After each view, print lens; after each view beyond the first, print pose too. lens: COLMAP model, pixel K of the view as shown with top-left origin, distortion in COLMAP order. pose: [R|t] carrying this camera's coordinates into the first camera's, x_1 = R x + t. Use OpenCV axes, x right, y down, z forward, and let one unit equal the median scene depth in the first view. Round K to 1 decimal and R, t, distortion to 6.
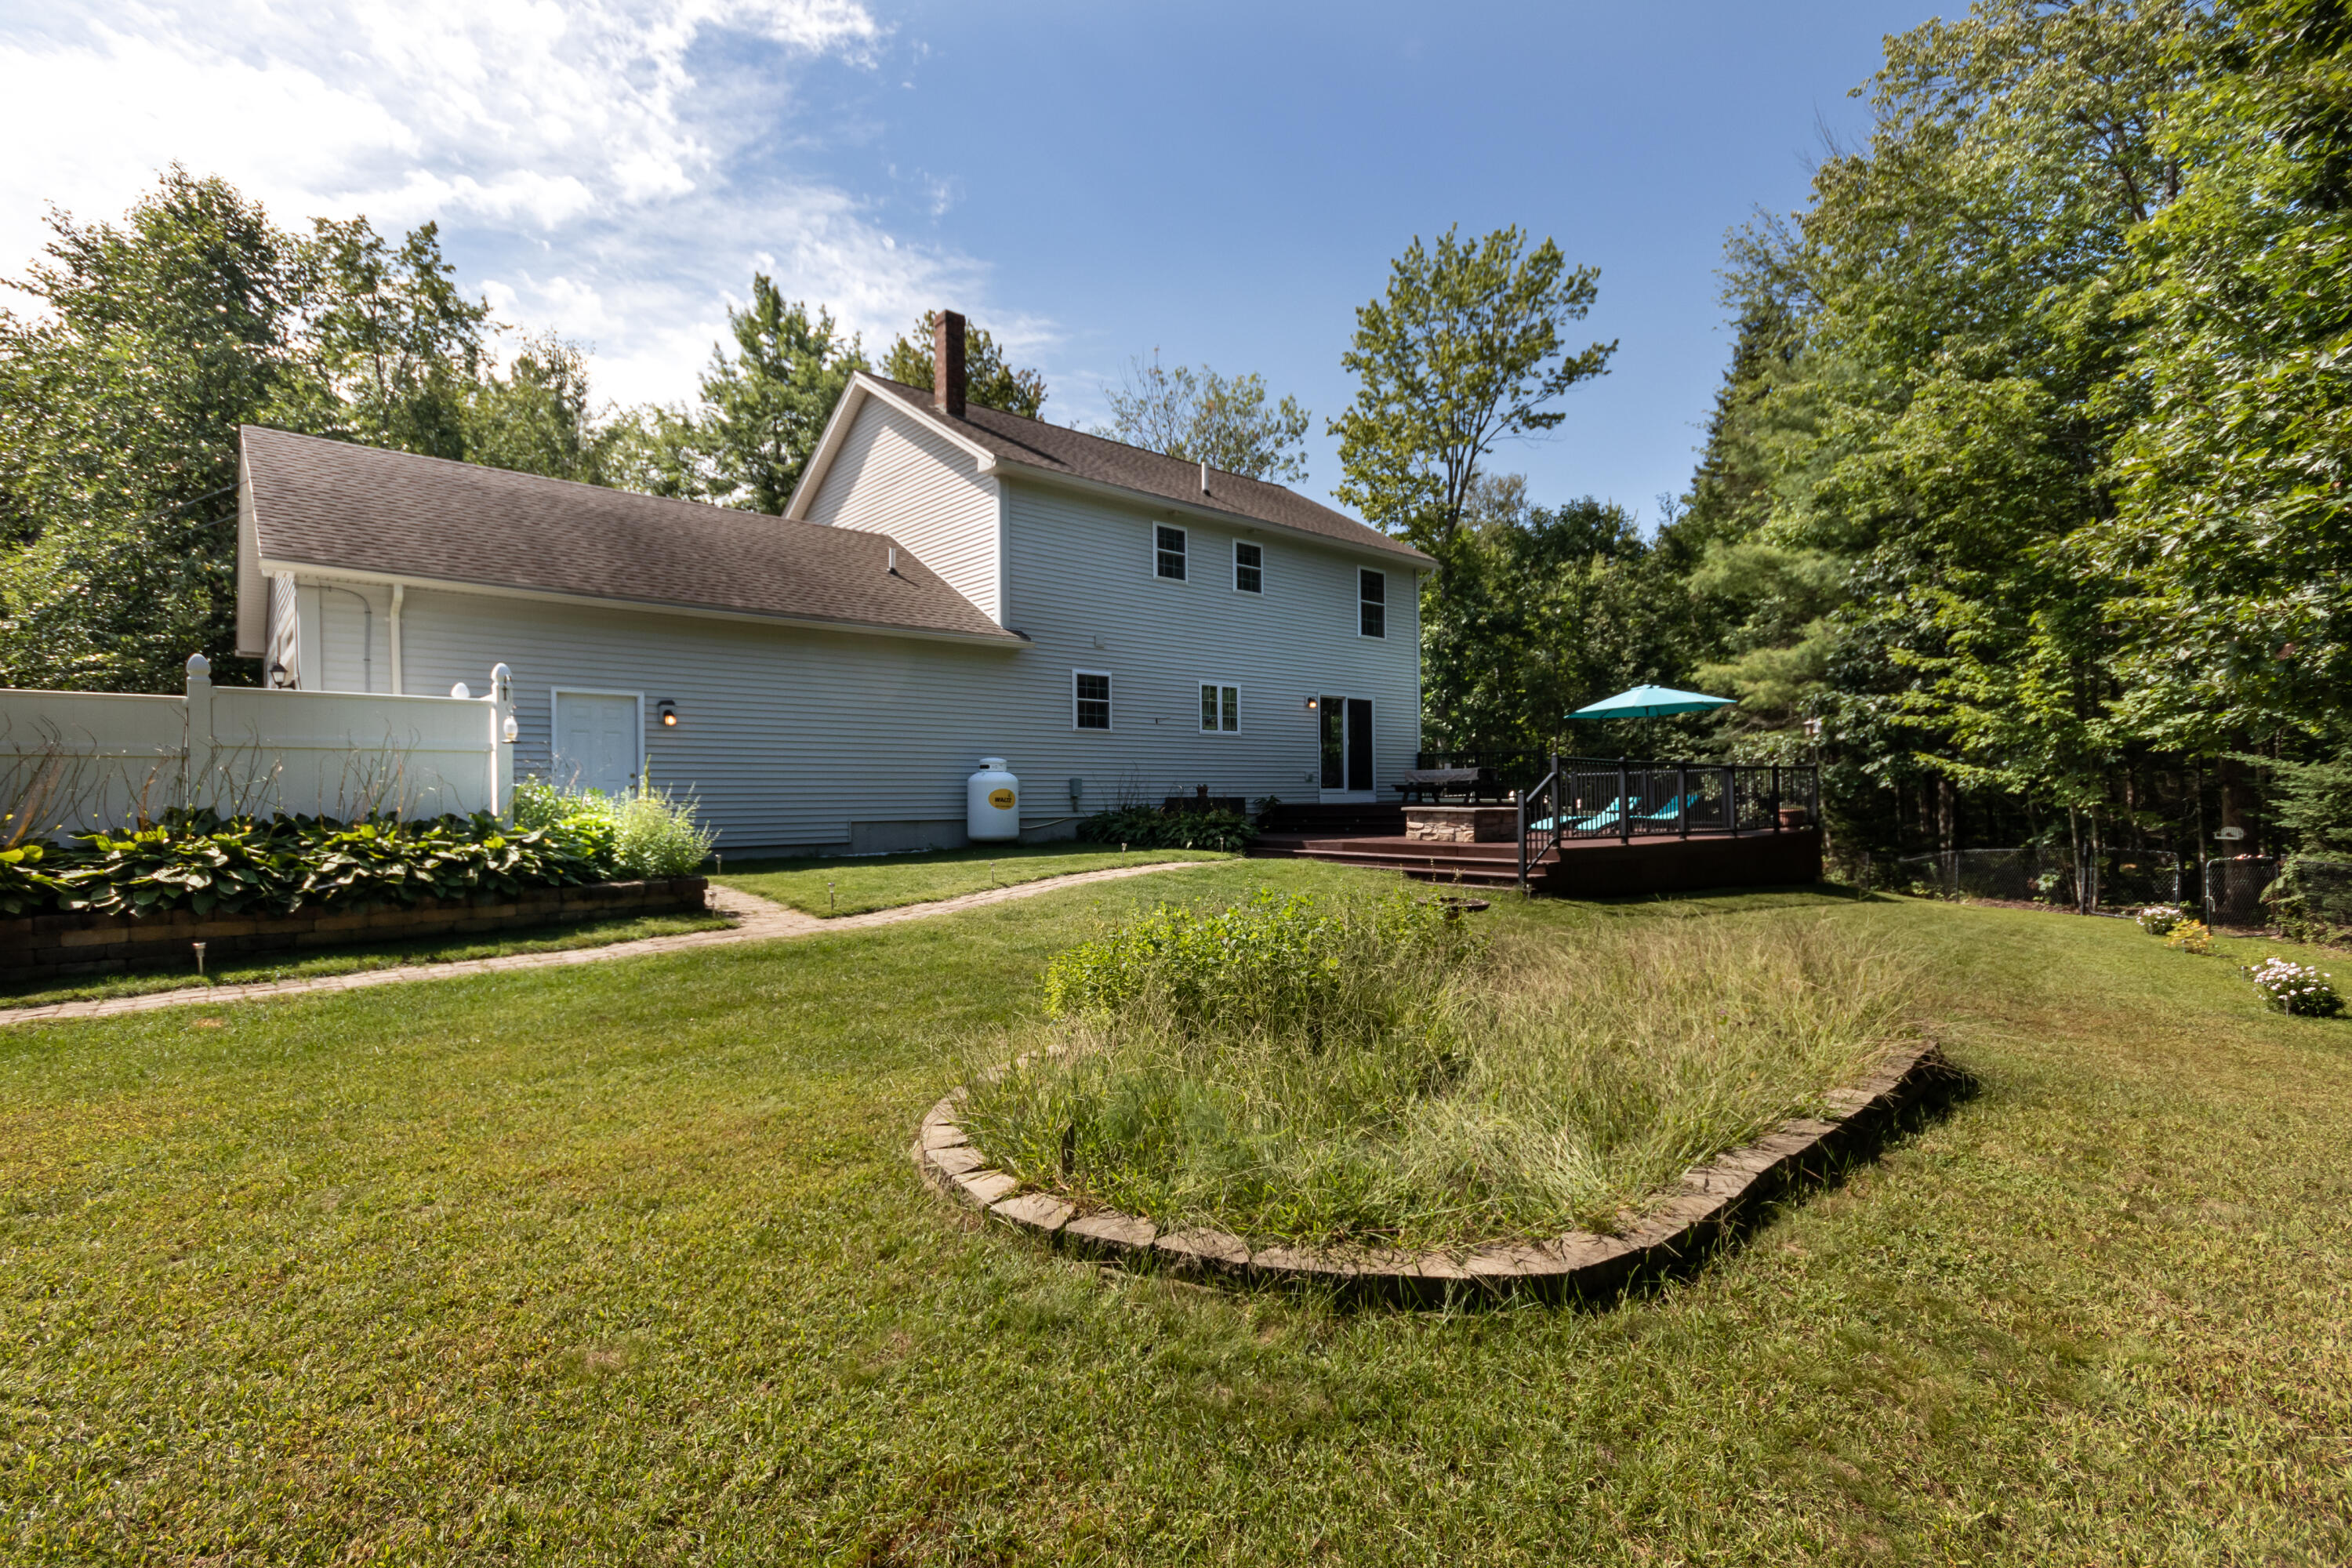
lens RADIAL K [[1066.6, 0, 1174.4], [0, 1066.6, 788.1], [0, 0, 1]] dist [0.003149, -0.000192]
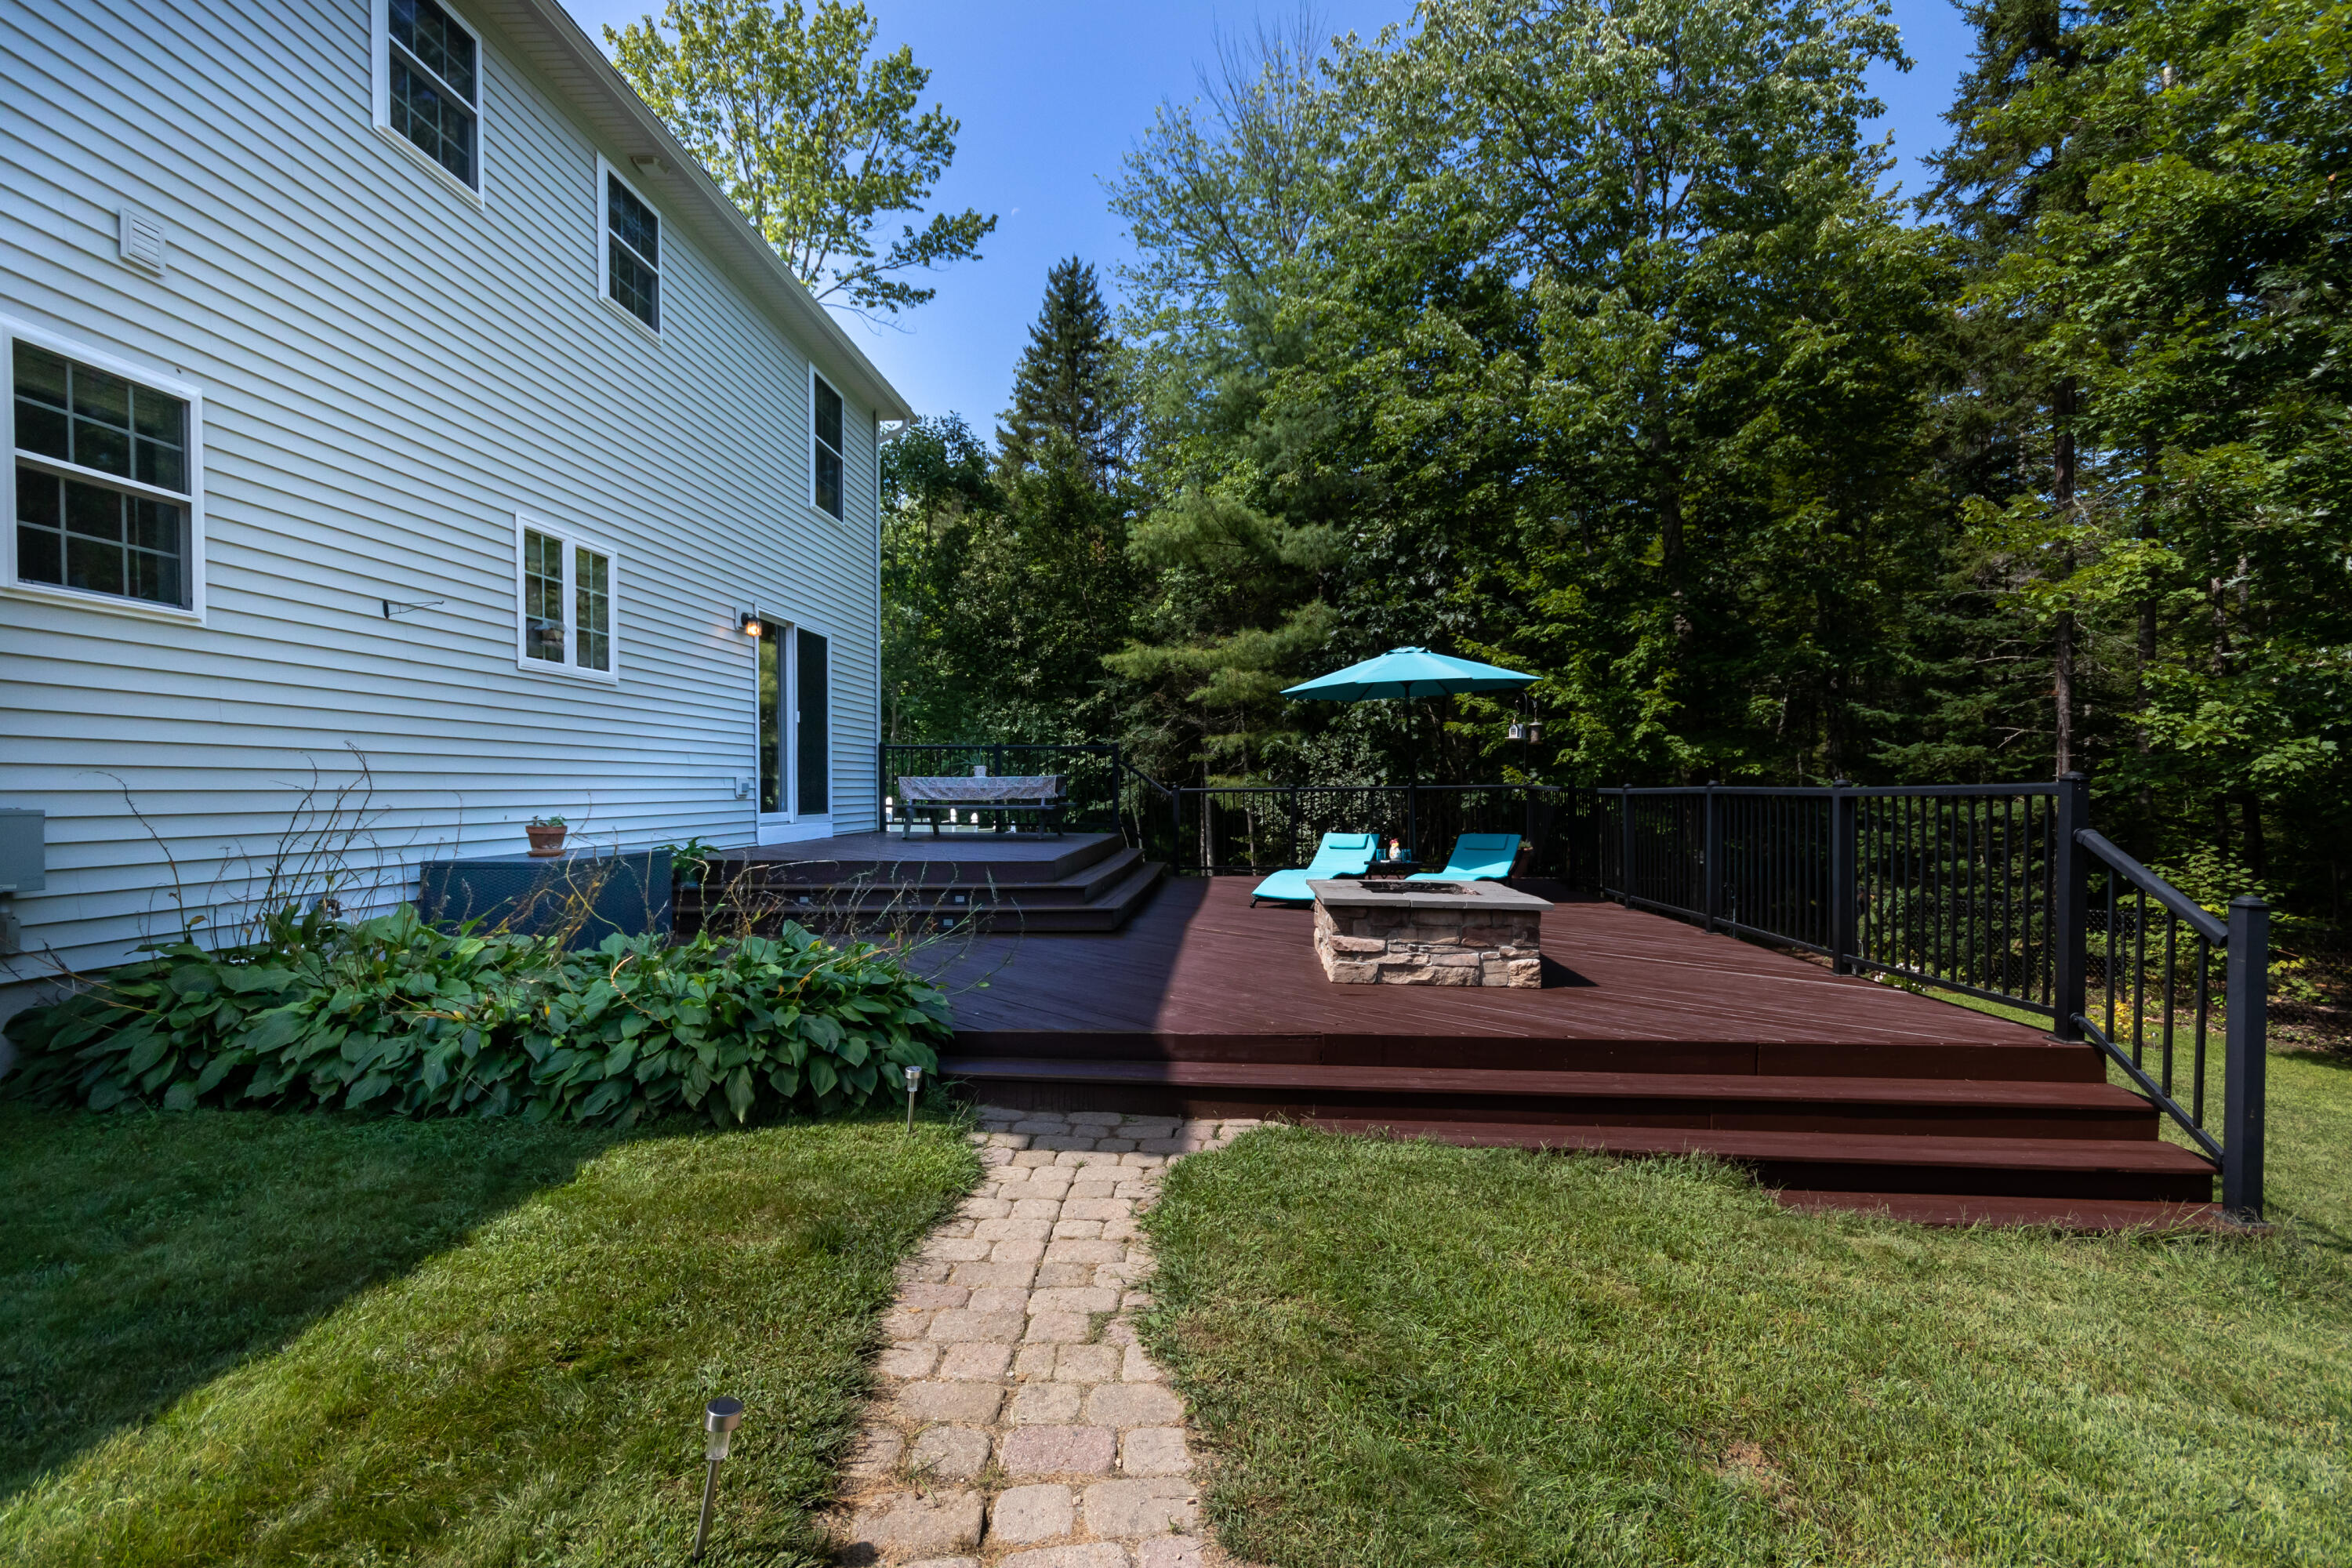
lens RADIAL K [[1066.6, 0, 1167.0], [0, 1066.6, 814.2], [0, 0, 1]] dist [0.003149, -0.000192]
pose [[0.714958, -0.010116, 0.699094, -0.059735], [-0.009574, 0.999660, 0.024257, -0.012481], [-0.699102, -0.024036, 0.714618, 0.529390]]
